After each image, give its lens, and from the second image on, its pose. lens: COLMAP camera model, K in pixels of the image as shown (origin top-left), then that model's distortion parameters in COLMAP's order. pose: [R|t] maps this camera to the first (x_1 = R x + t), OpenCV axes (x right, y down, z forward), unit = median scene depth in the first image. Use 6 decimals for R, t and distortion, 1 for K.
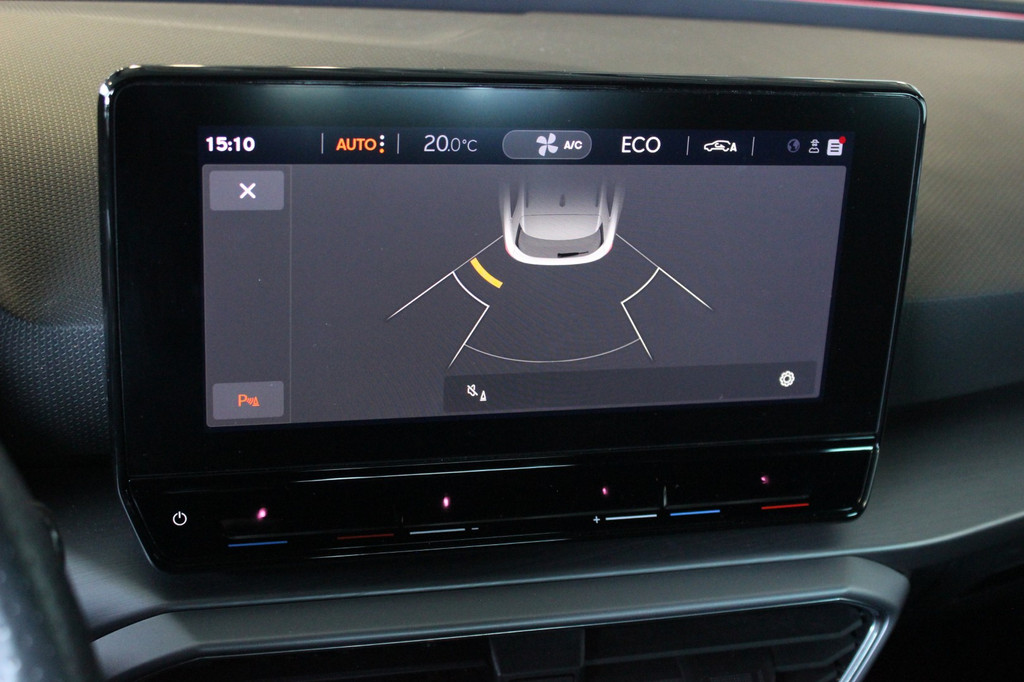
lens RADIAL K [[1376.0, 0, 506.8], [0, 1376.0, 347.2], [0, 0, 1]] dist [-0.050657, 0.000000]
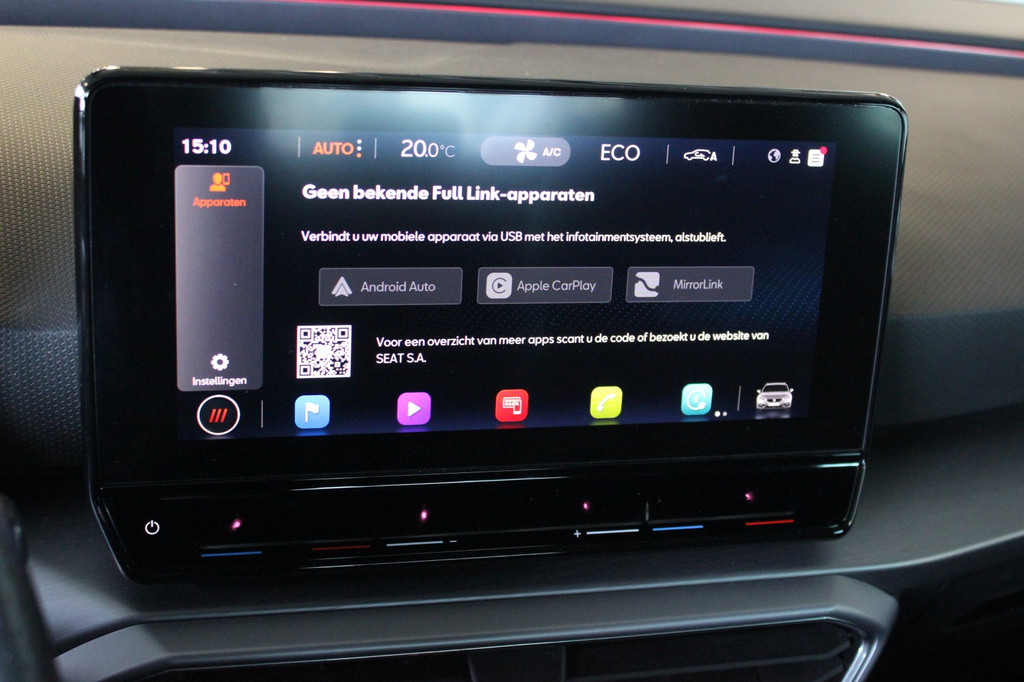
lens RADIAL K [[1376.0, 0, 507.1], [0, 1376.0, 344.8], [0, 0, 1]] dist [-0.050657, 0.000000]
pose [[0.999999, 0.001342, -0.000955, 0.016150], [-0.001388, 0.998793, -0.049106, 0.039539], [0.000888, 0.049107, 0.998793, 0.010769]]
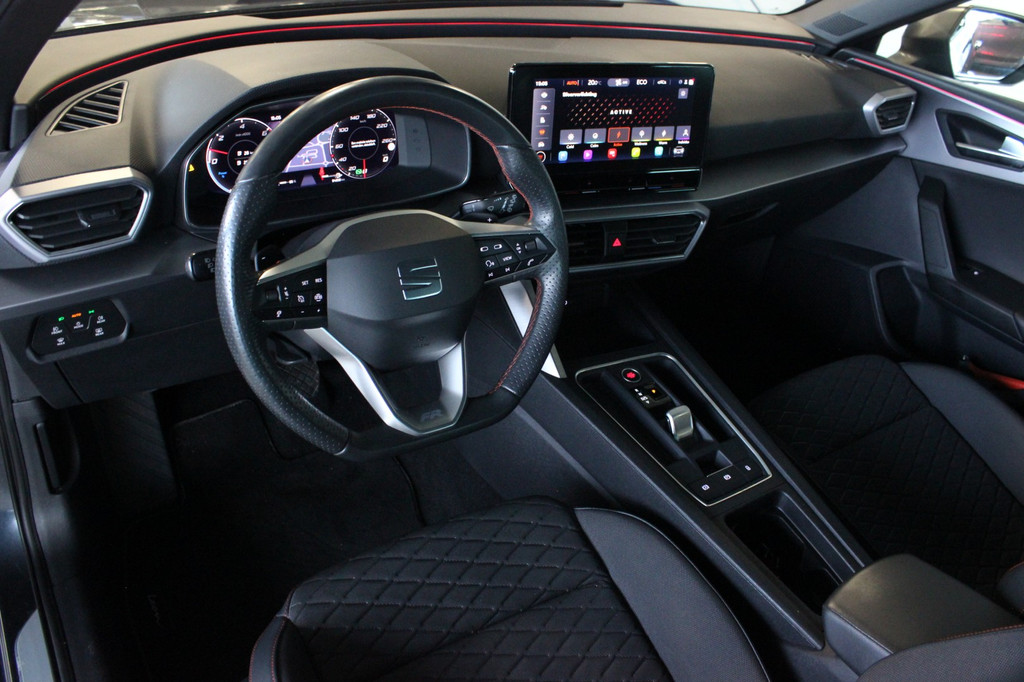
lens RADIAL K [[834.1, 0, 512.6], [0, 834.1, 345.5], [0, 0, 1]] dist [-0.160868, 0.126234]
pose [[0.990289, -0.066403, 0.122142, -0.532651], [0.046593, 0.986271, 0.158427, 0.174790], [-0.130985, -0.151198, 0.979787, -1.141252]]
